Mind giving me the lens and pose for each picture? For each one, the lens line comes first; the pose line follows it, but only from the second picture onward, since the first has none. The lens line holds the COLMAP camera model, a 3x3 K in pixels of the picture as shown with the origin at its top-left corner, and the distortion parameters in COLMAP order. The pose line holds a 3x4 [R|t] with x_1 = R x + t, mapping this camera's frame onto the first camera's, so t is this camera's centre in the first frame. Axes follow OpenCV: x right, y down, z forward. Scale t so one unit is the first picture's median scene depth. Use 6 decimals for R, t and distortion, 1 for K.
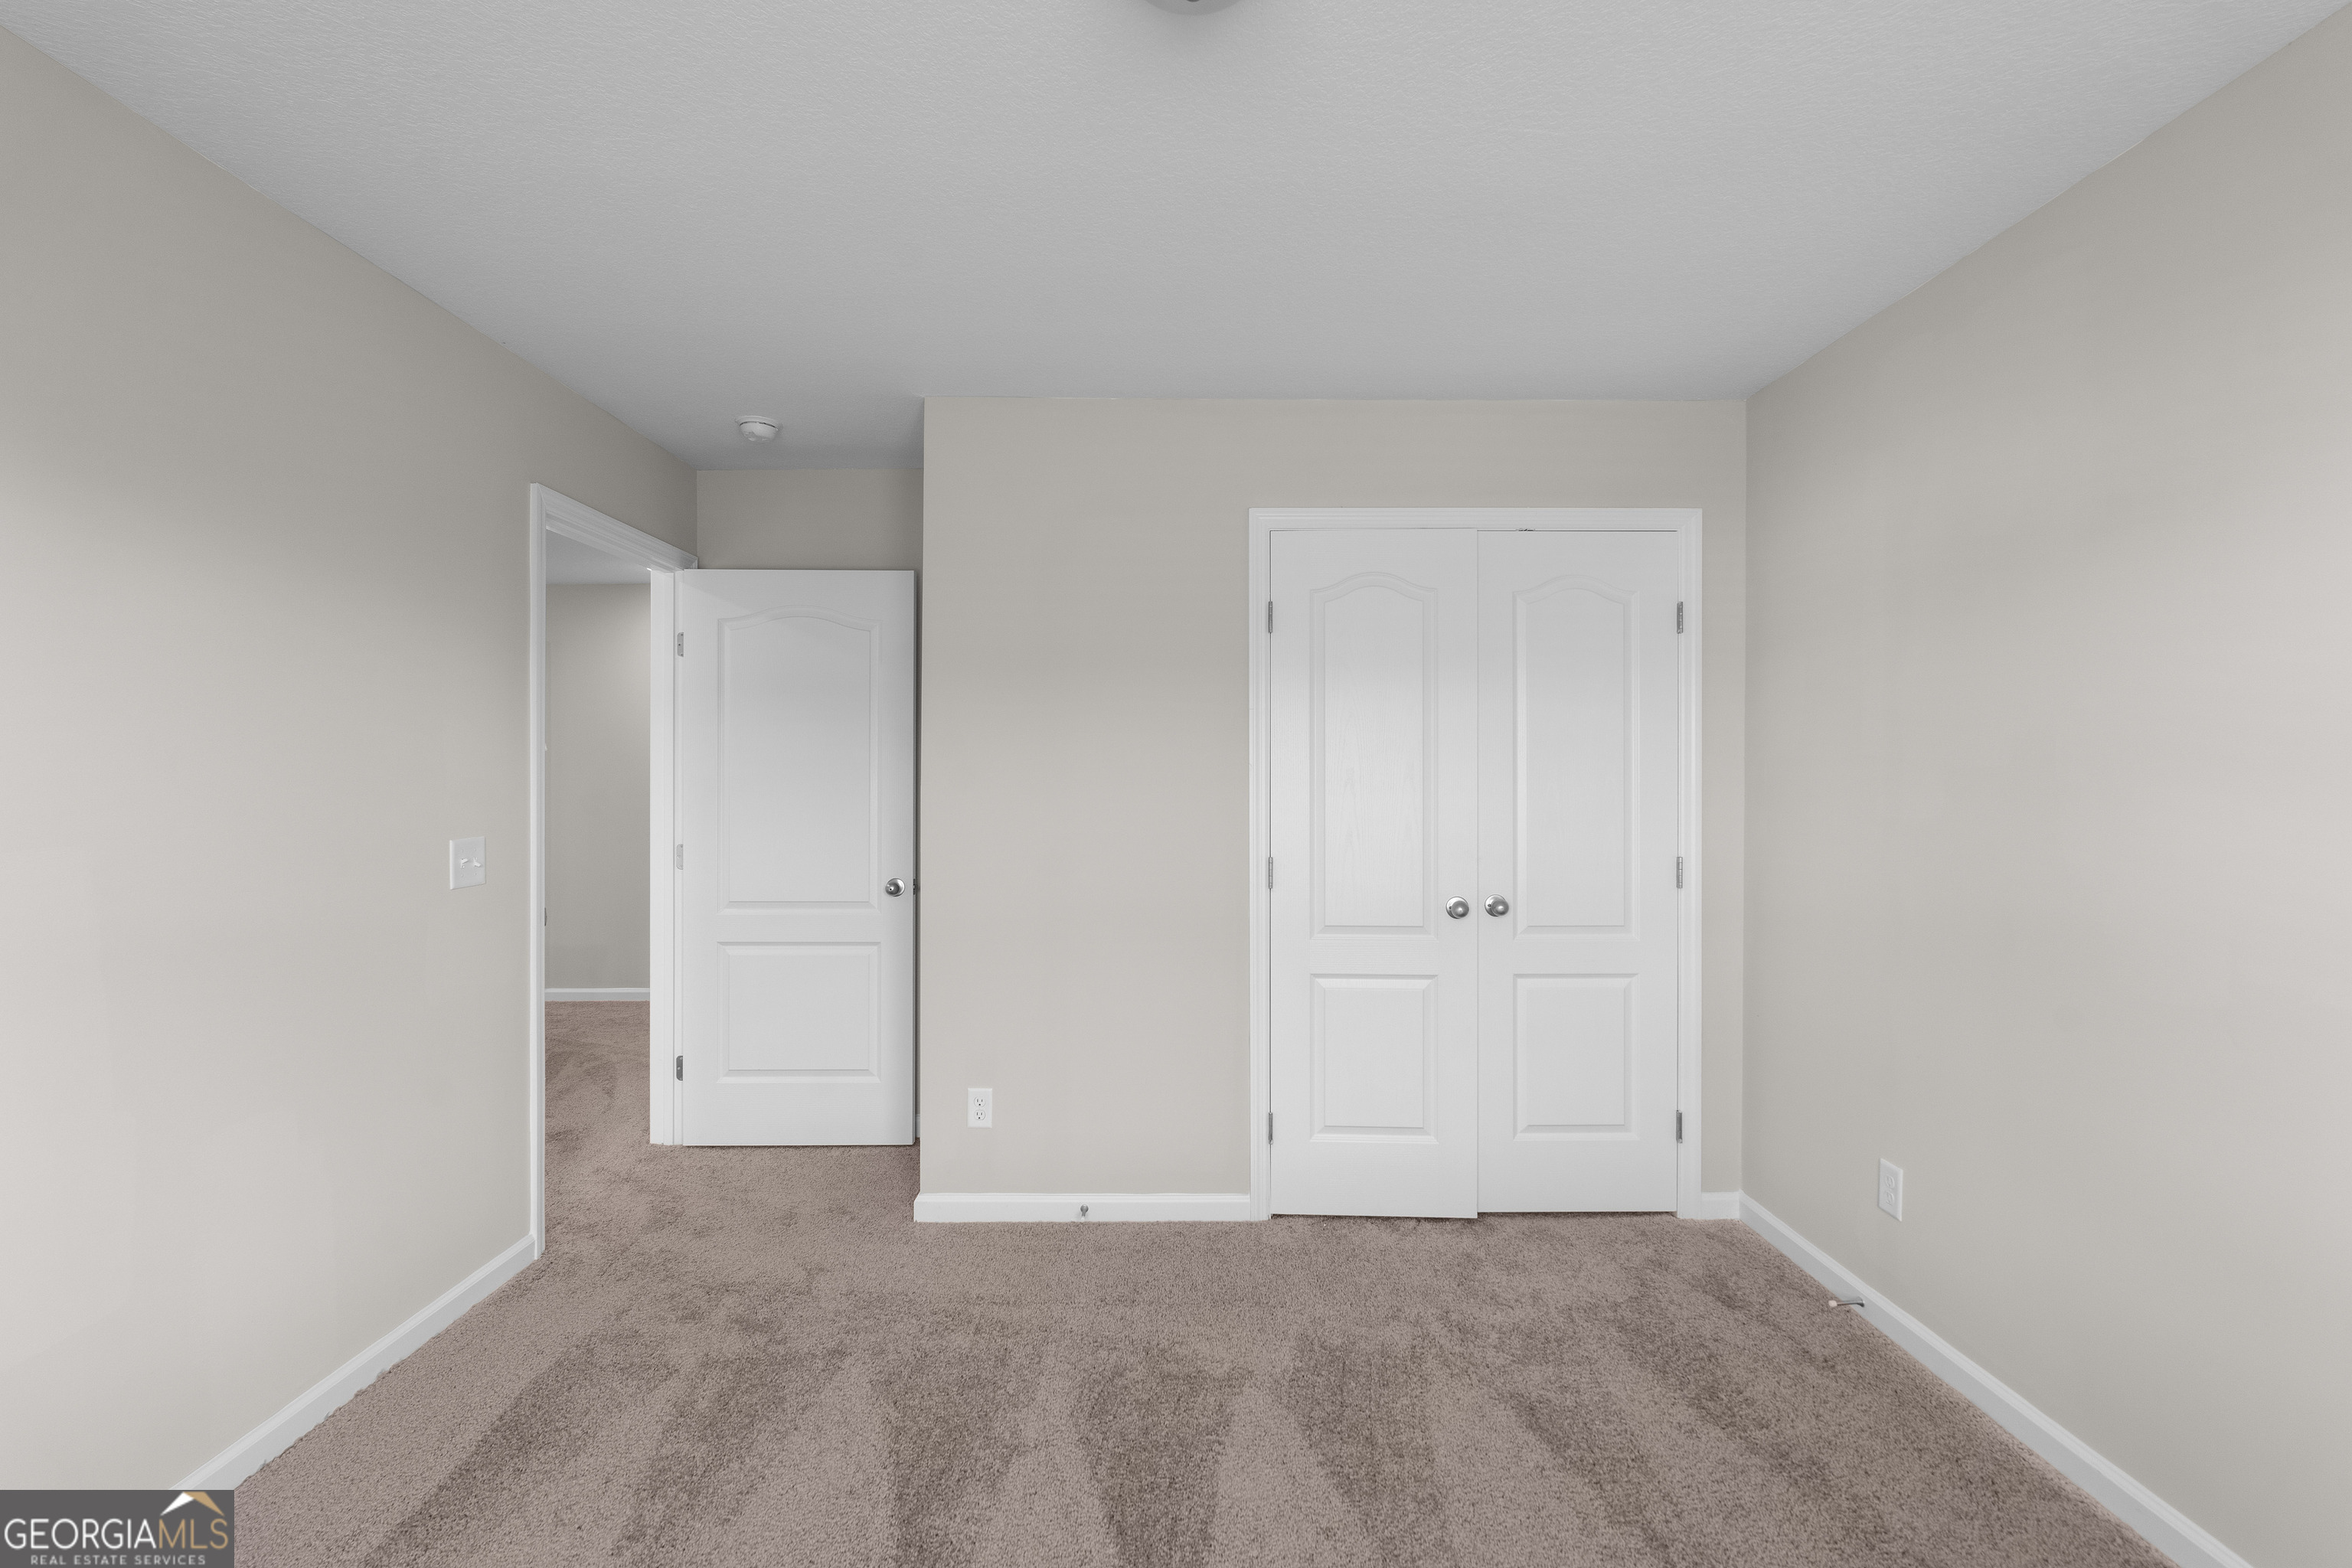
lens RADIAL K [[1030.7, 0, 1176.0], [0, 1030.7, 784.0], [0, 0, 1]] dist [-0.001961, -0.000002]
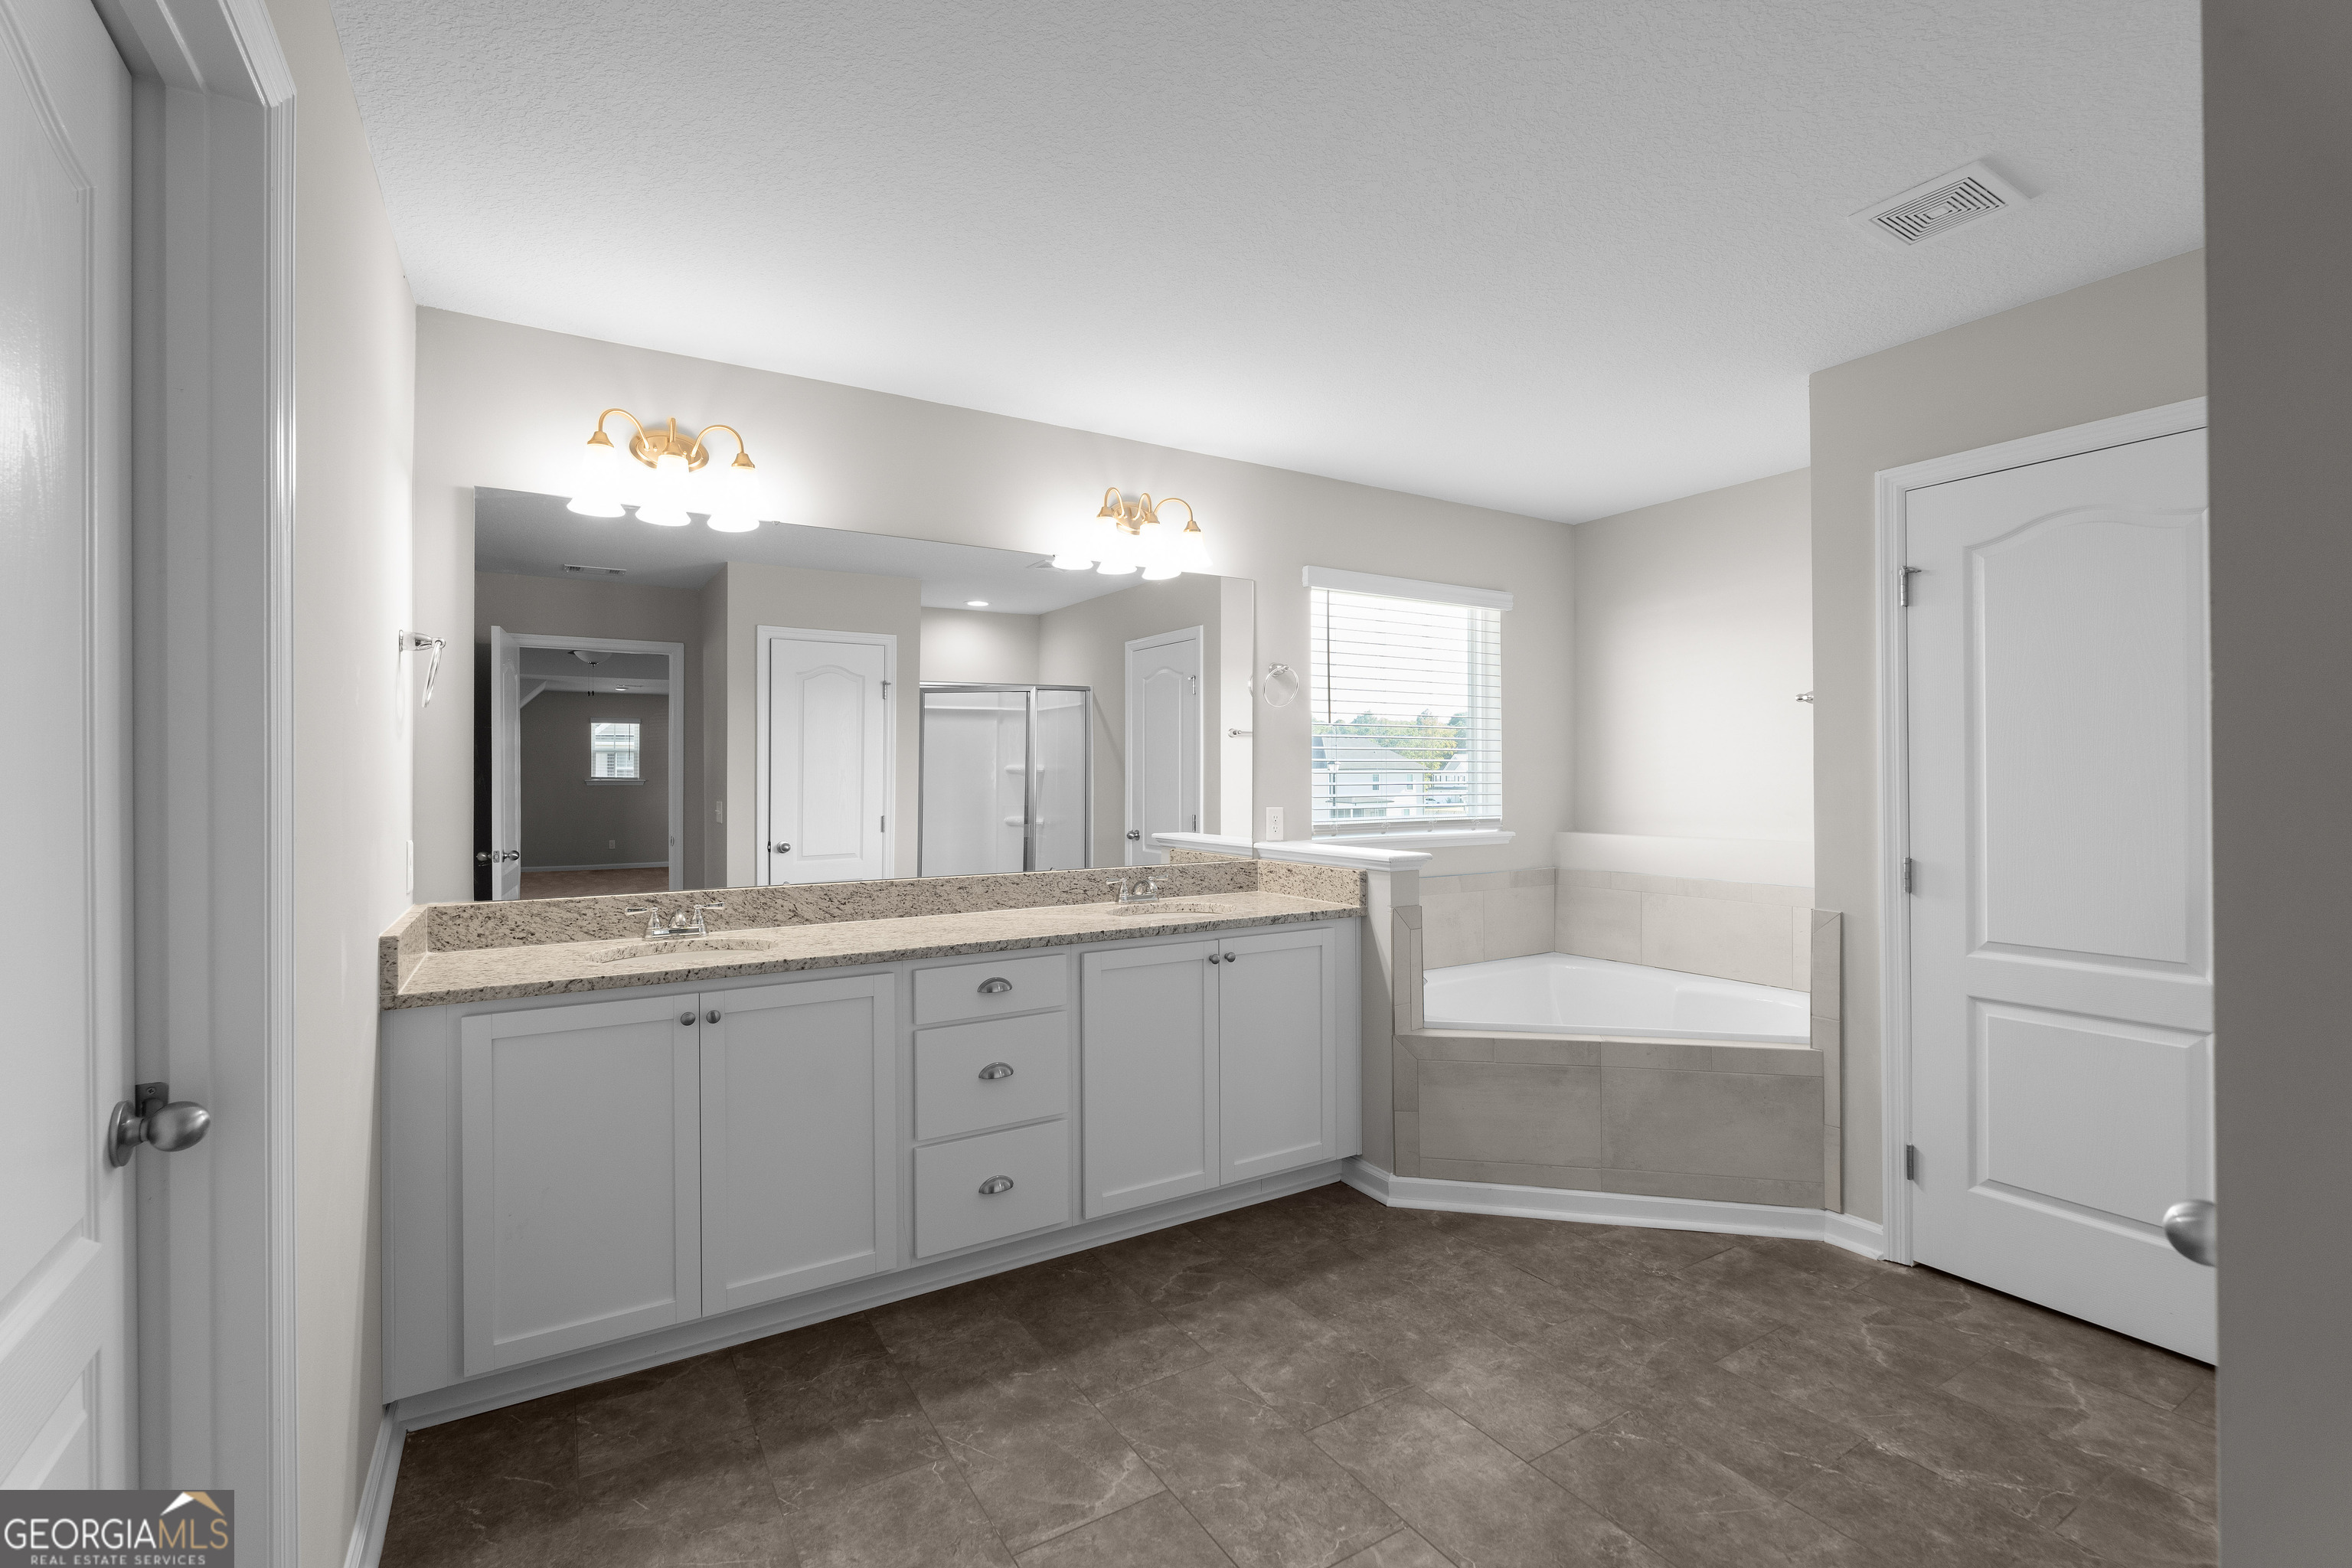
lens RADIAL K [[1030.7, 0, 1176.0], [0, 1030.7, 784.0], [0, 0, 1]] dist [-0.001961, -0.000002]
pose [[0.522314, -0.001074, -0.852753, 0.599089], [0.005281, 0.999984, 0.001976, 0.002952], [0.852737, -0.005535, 0.522311, -0.002183]]
